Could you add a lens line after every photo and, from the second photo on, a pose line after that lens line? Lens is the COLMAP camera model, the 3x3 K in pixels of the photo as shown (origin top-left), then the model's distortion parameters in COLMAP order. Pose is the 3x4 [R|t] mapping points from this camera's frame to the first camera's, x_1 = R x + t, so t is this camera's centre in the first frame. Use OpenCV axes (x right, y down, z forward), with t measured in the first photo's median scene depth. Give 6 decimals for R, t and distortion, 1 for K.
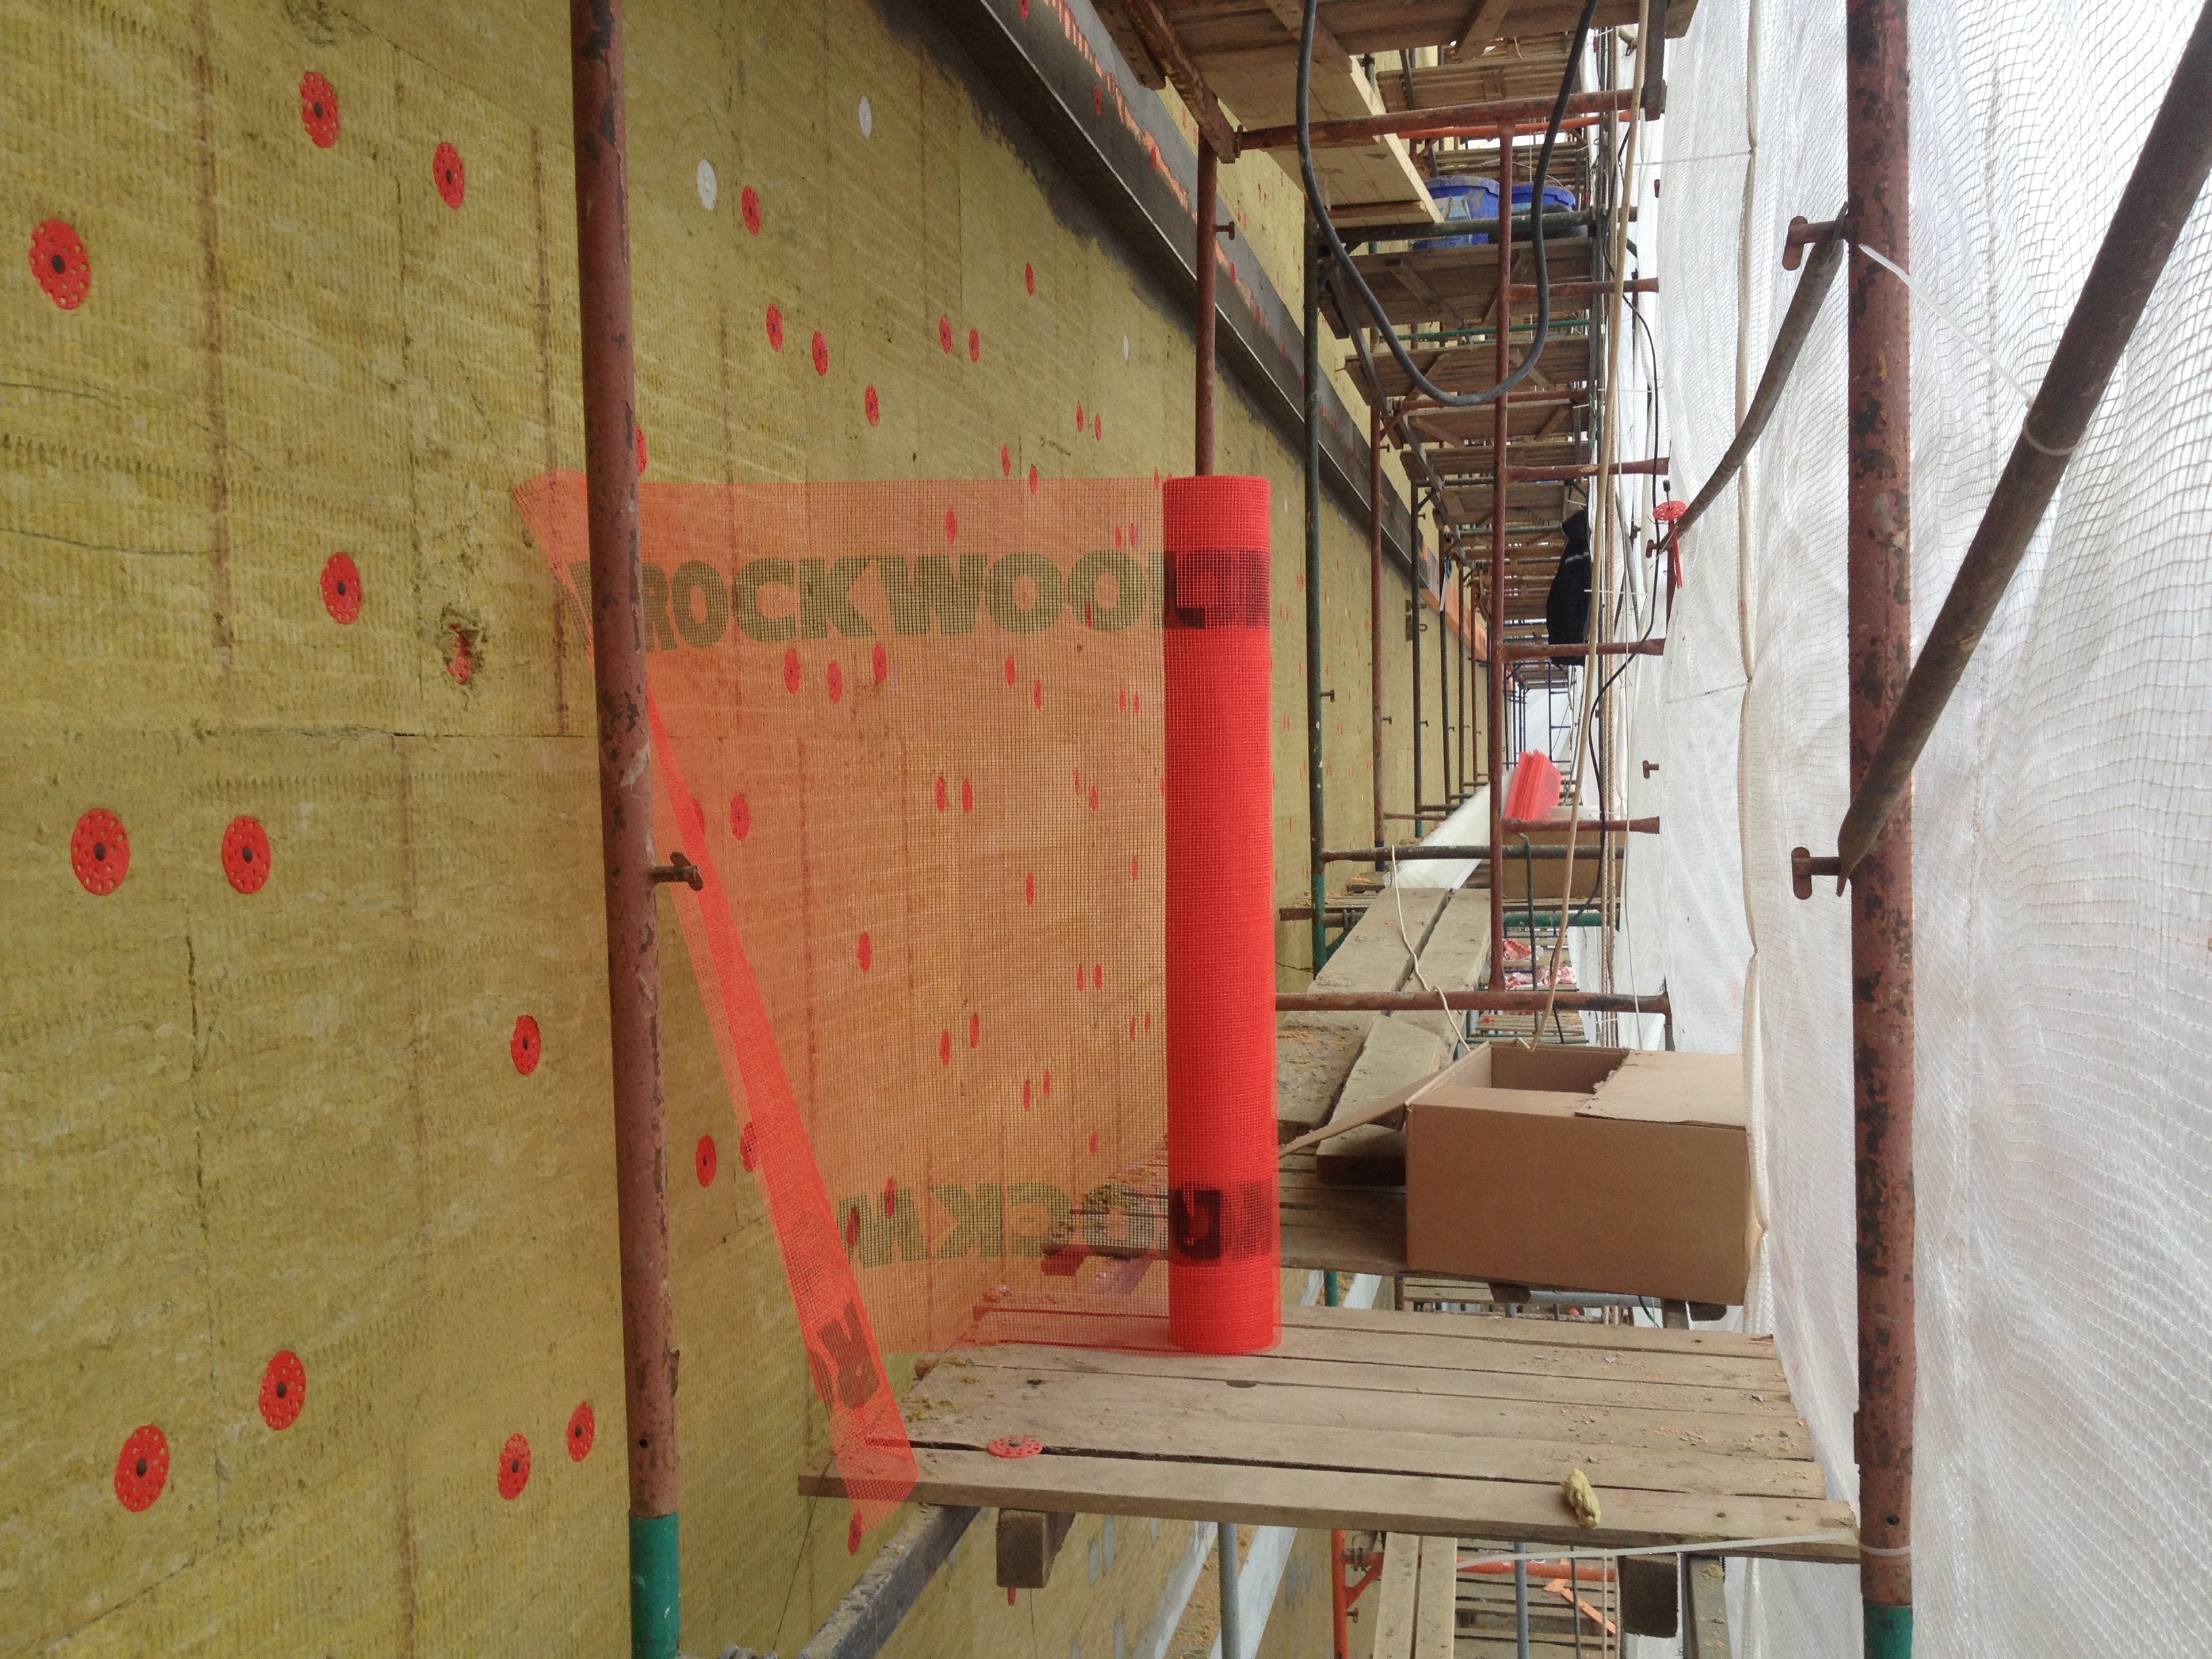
lens RADIAL K [[2096.1, 0, 1106.0], [0, 2096.1, 829.5], [0, 0, 1]] dist [0.219137, -0.498464]
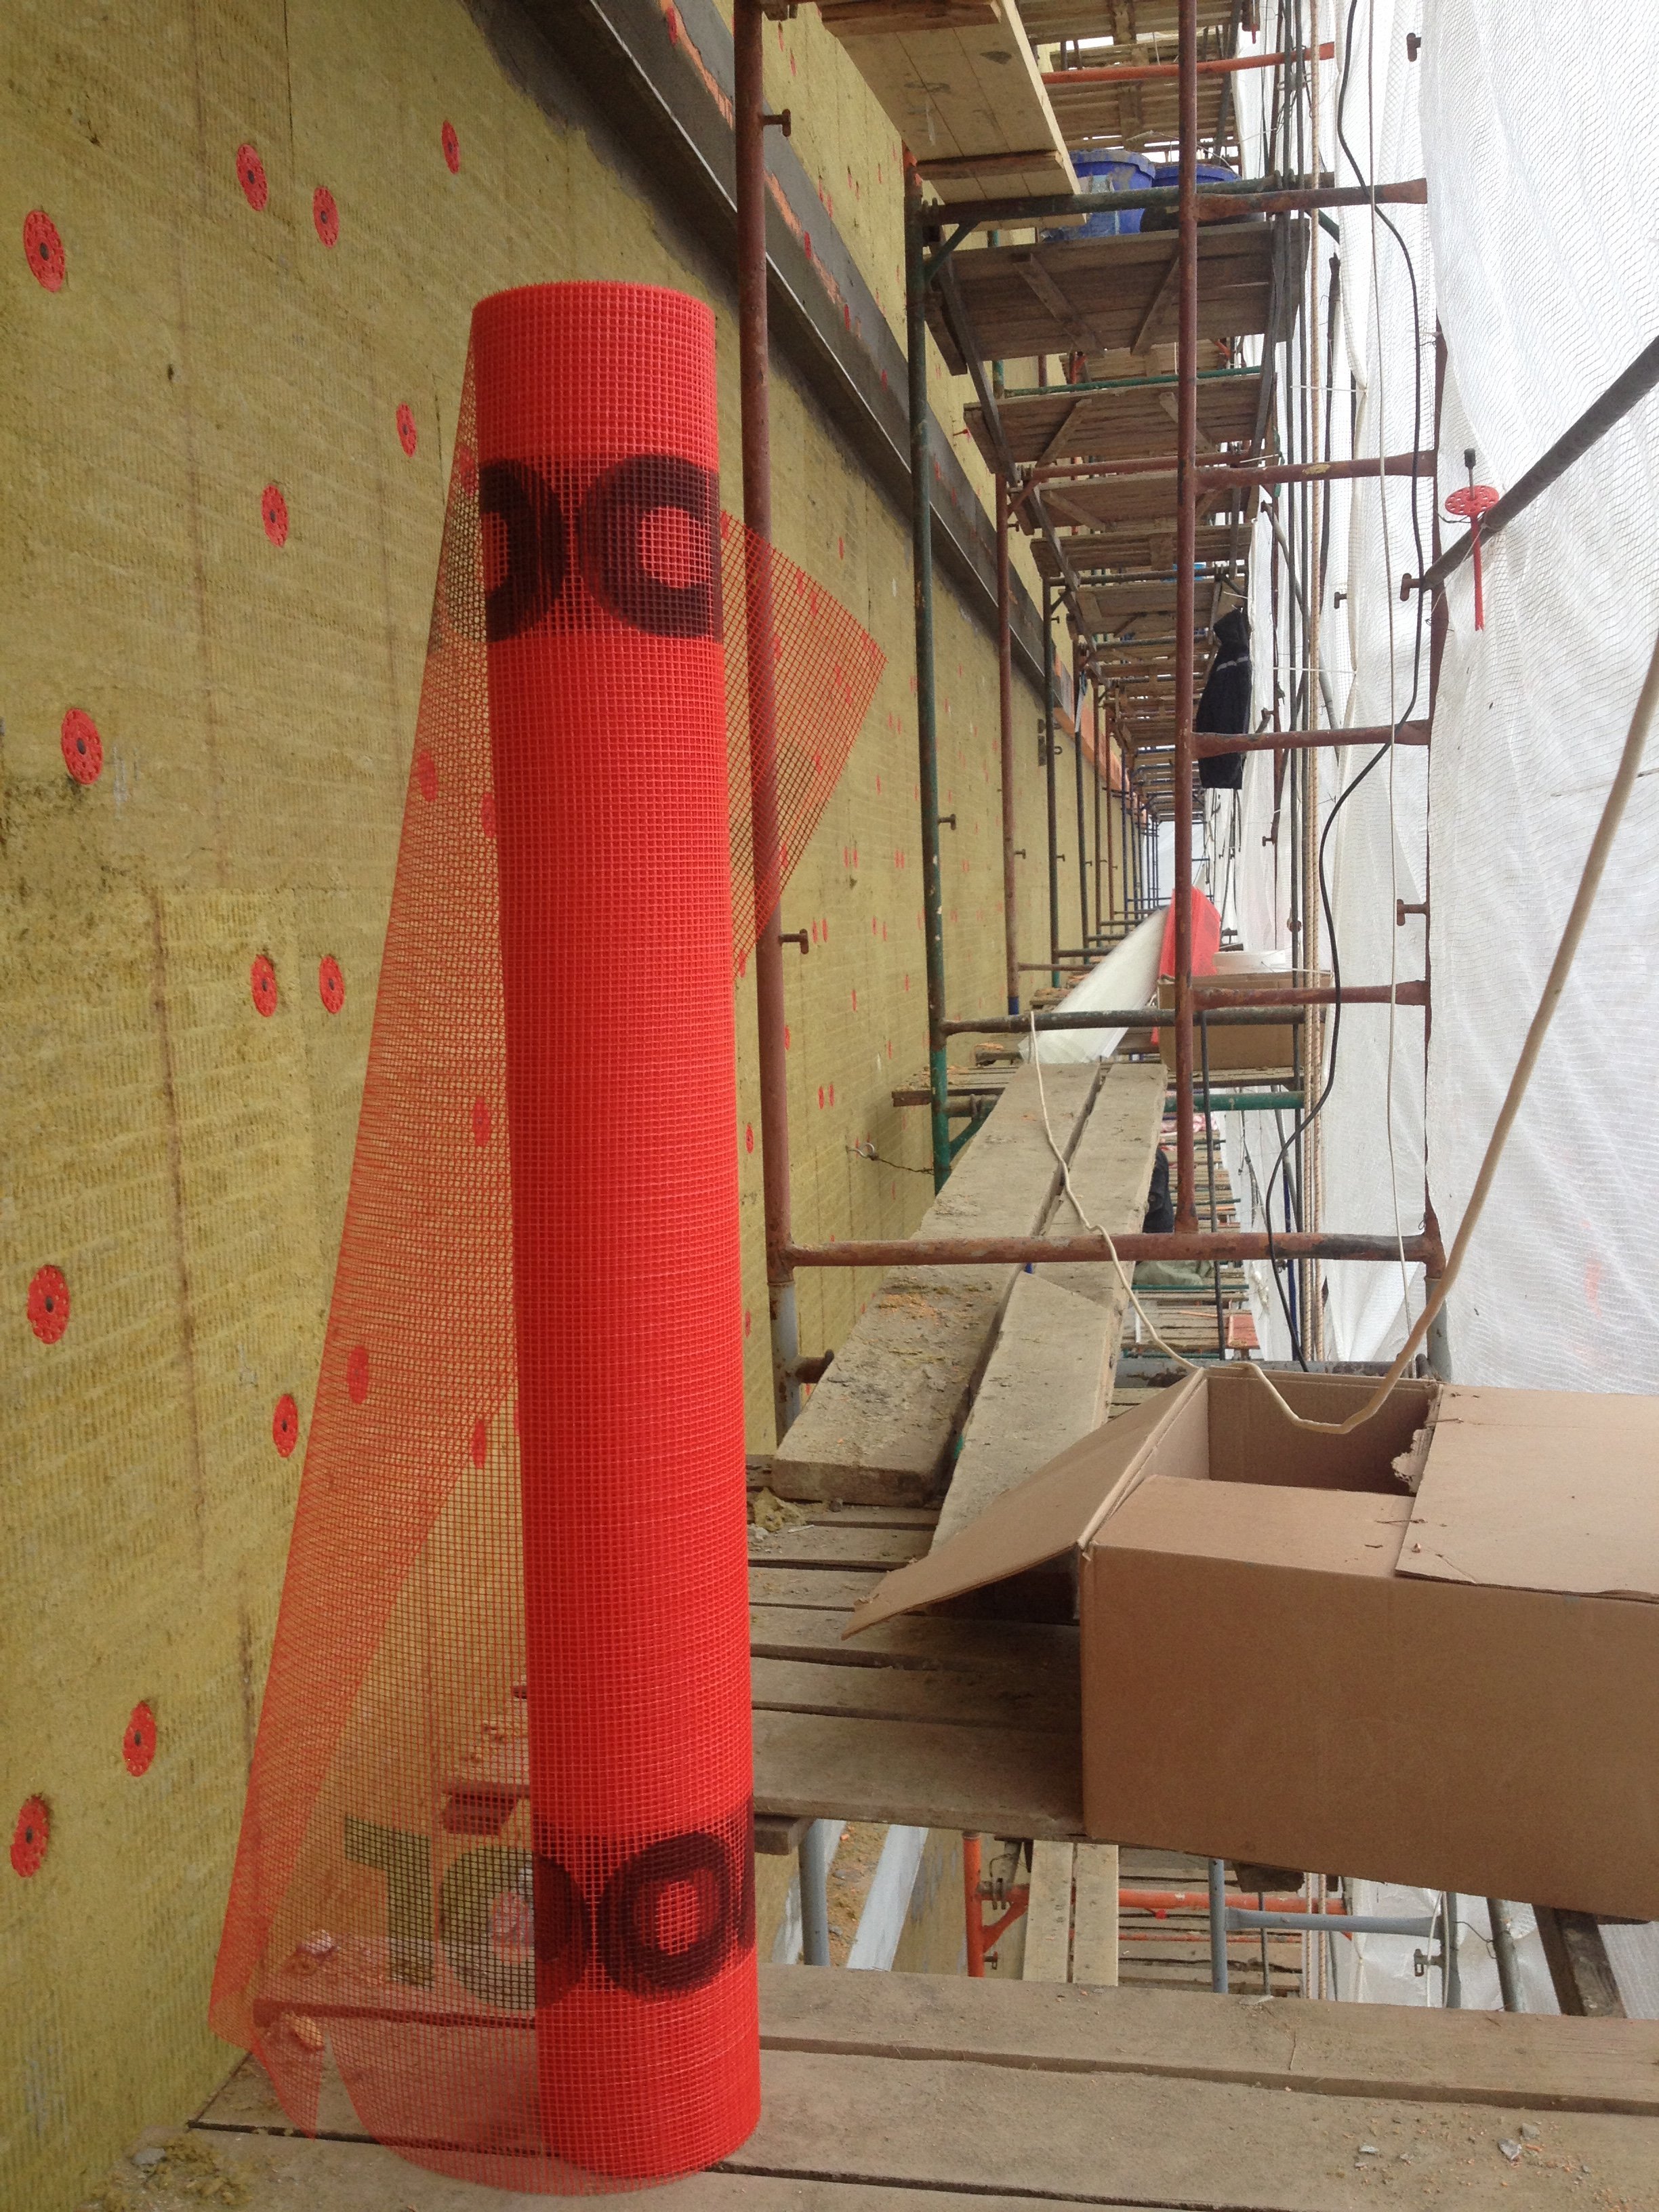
lens RADIAL K [[2096.1, 0, 829.5], [0, 2096.1, 1106.0], [0, 0, 1]] dist [0.219137, -0.498464]
pose [[0.998854, -0.022783, 0.042099, 0.025052], [0.020055, 0.997740, 0.064131, -0.008927], [-0.043465, -0.063213, 0.997053, 0.203291]]
